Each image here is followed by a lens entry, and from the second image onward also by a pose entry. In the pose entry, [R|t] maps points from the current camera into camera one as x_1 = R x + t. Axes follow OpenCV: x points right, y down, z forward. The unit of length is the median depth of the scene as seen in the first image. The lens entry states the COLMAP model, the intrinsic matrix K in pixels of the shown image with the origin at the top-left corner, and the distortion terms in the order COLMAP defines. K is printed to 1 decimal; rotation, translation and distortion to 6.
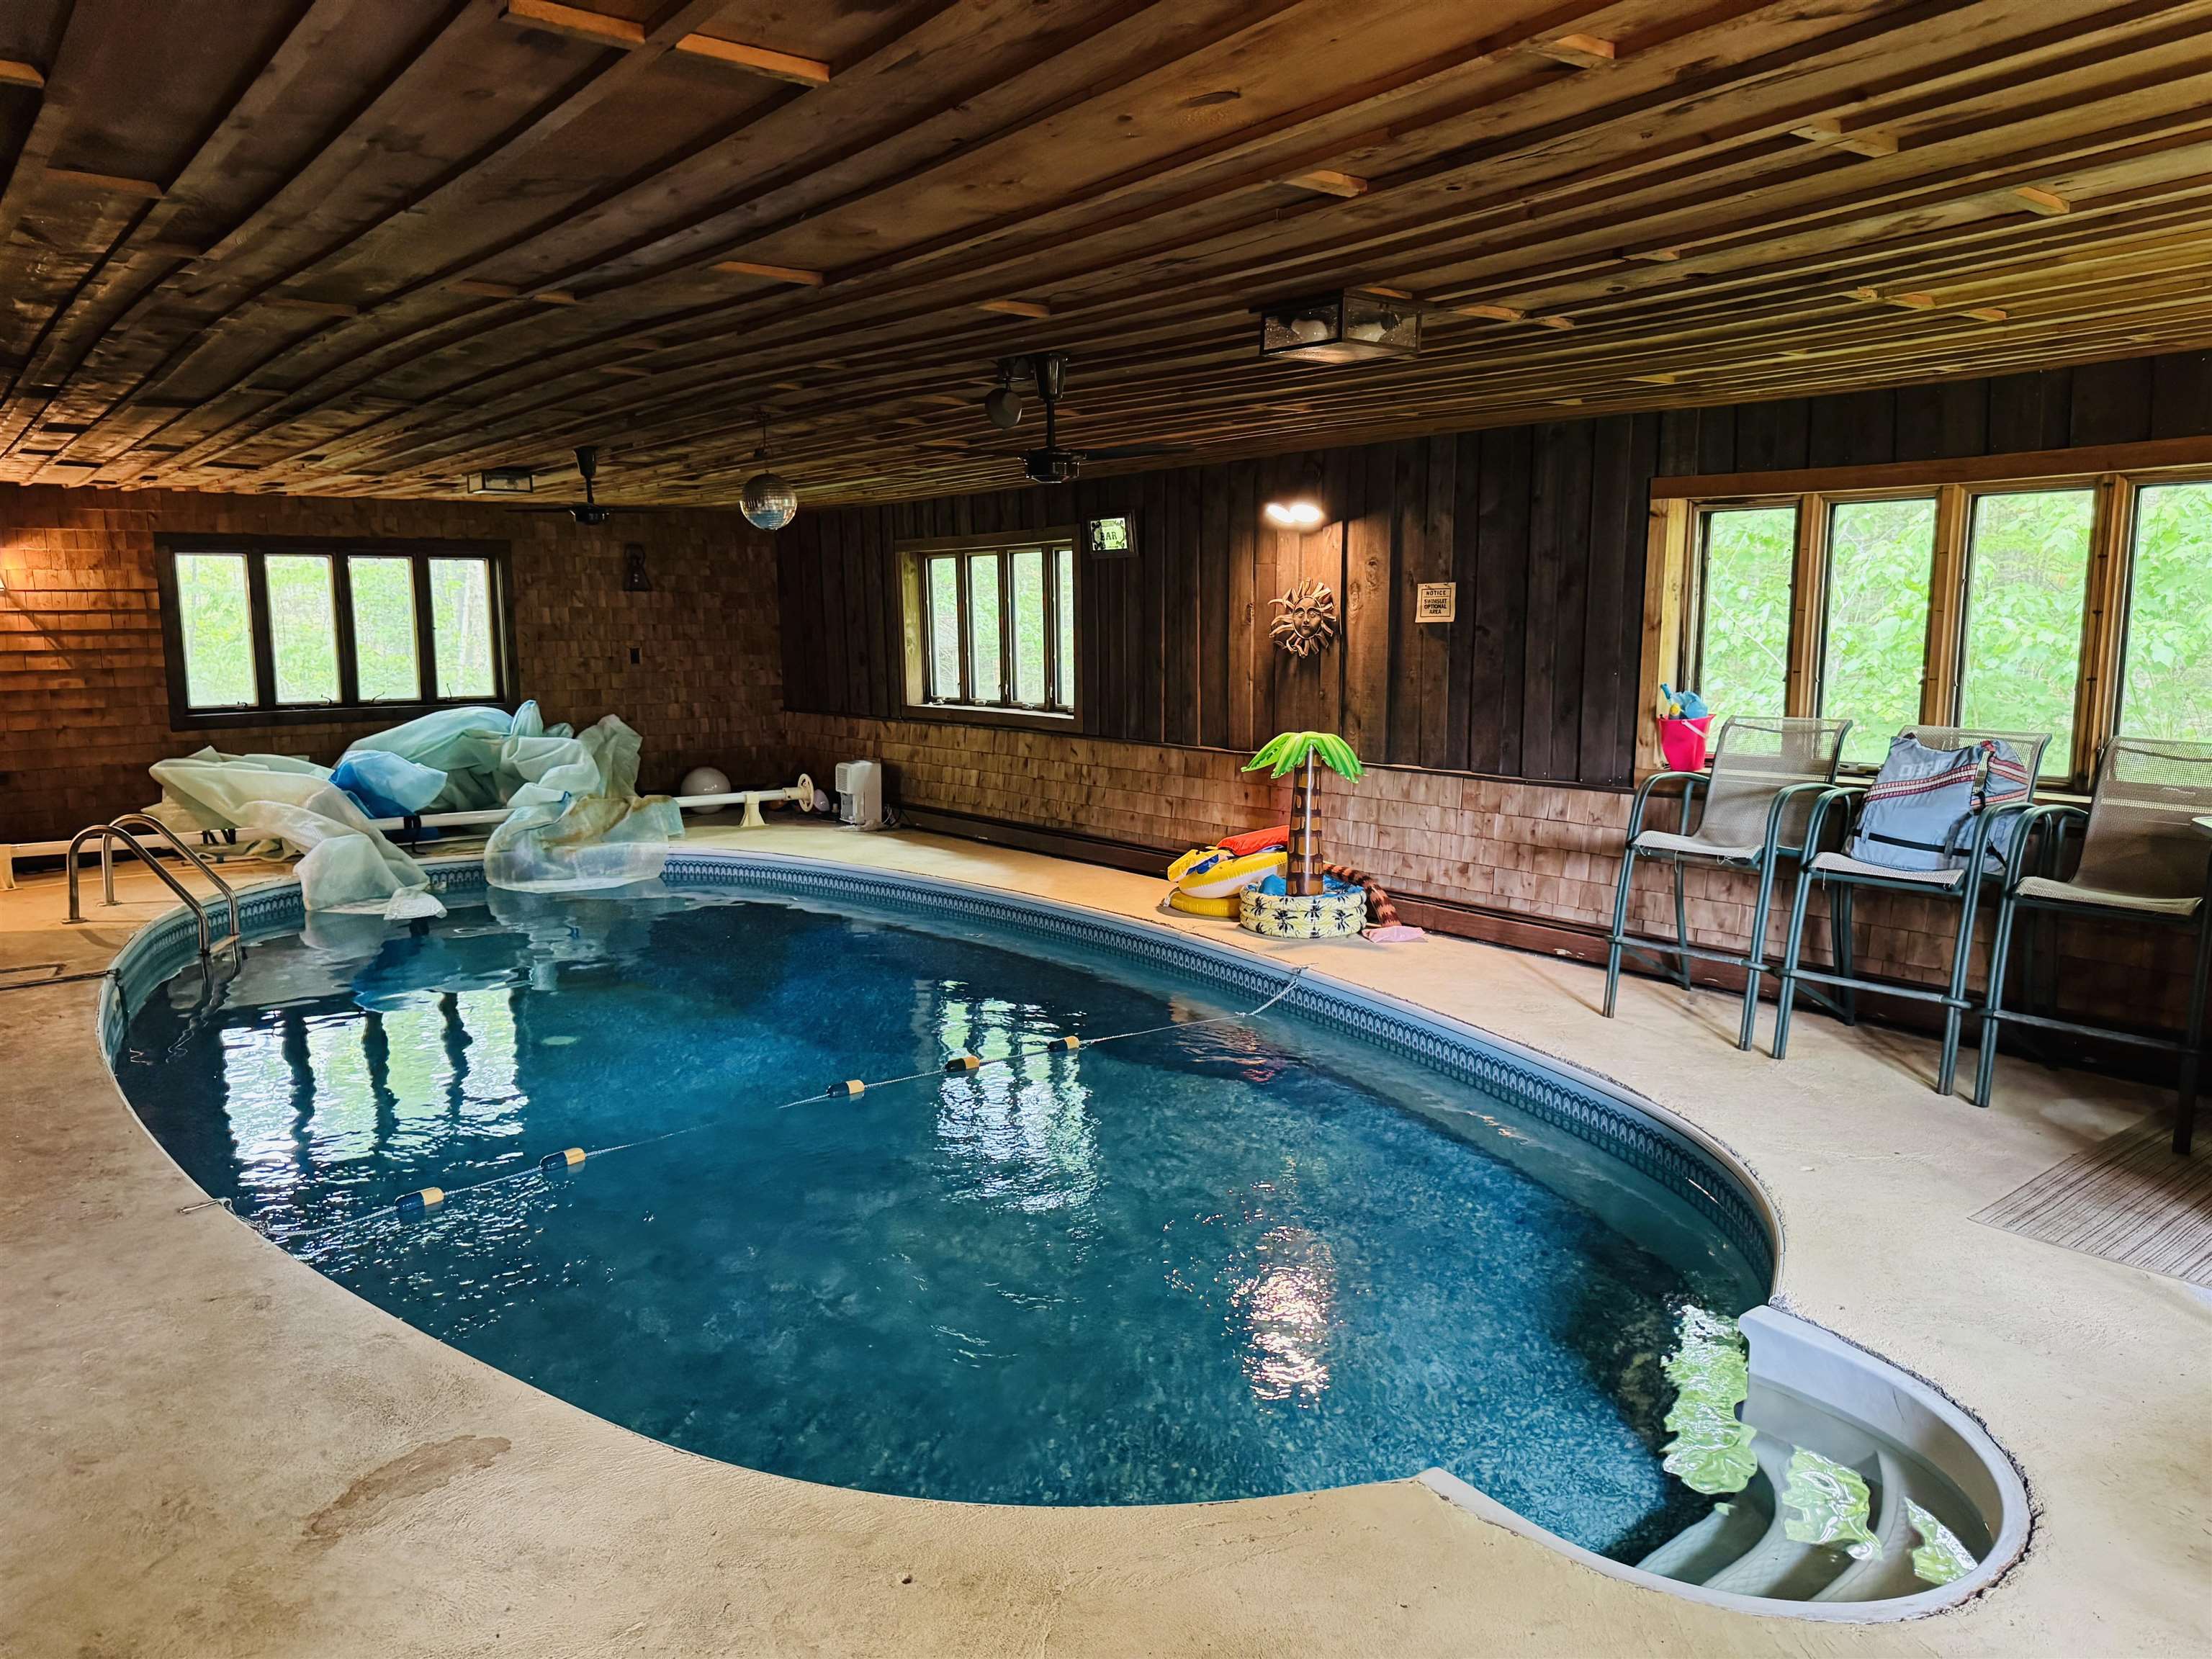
lens RADIAL K [[1552.9, 0, 1106.0], [0, 1552.9, 836.1], [0, 0, 1]] dist [0.006929, -0.002811]
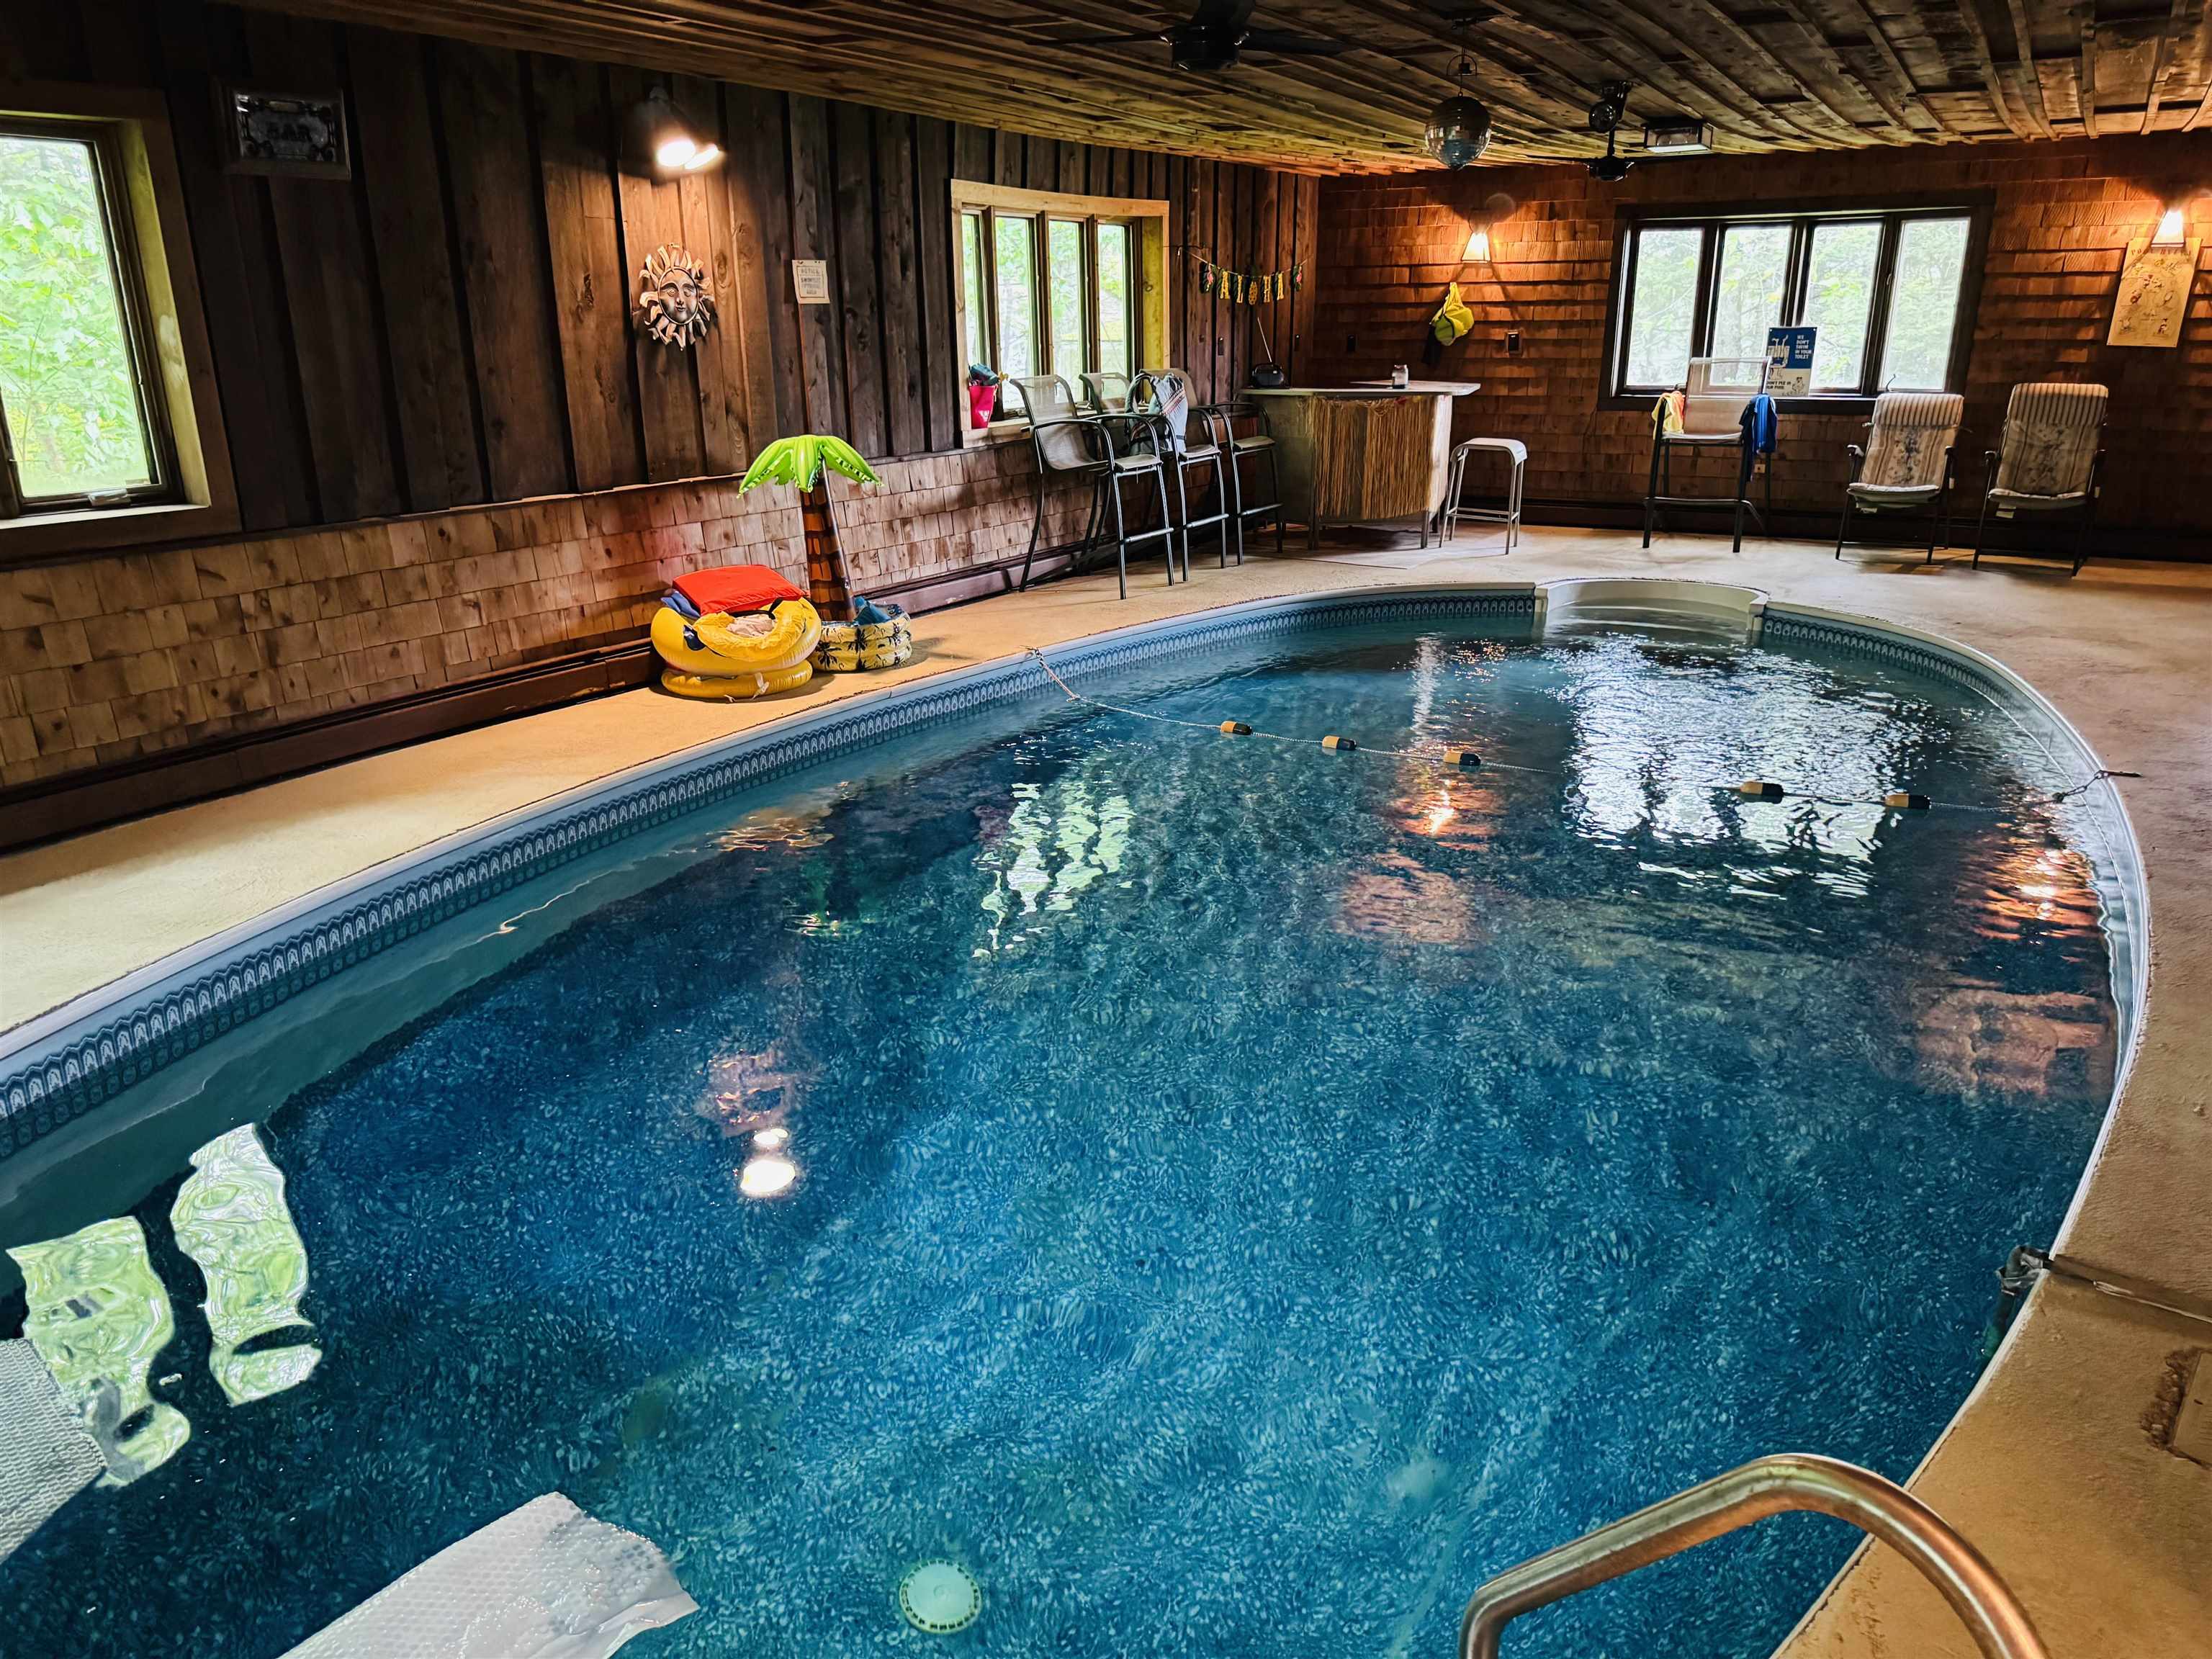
lens RADIAL K [[1552.9, 0, 1107.9], [0, 1552.9, 829.8], [0, 0, 1]] dist [0.006929, -0.002811]
pose [[-0.342506, -0.277474, 0.897607, -0.684183], [0.156913, 0.925080, 0.345841, -0.122682], [-0.926320, 0.259299, -0.273306, 1.026178]]
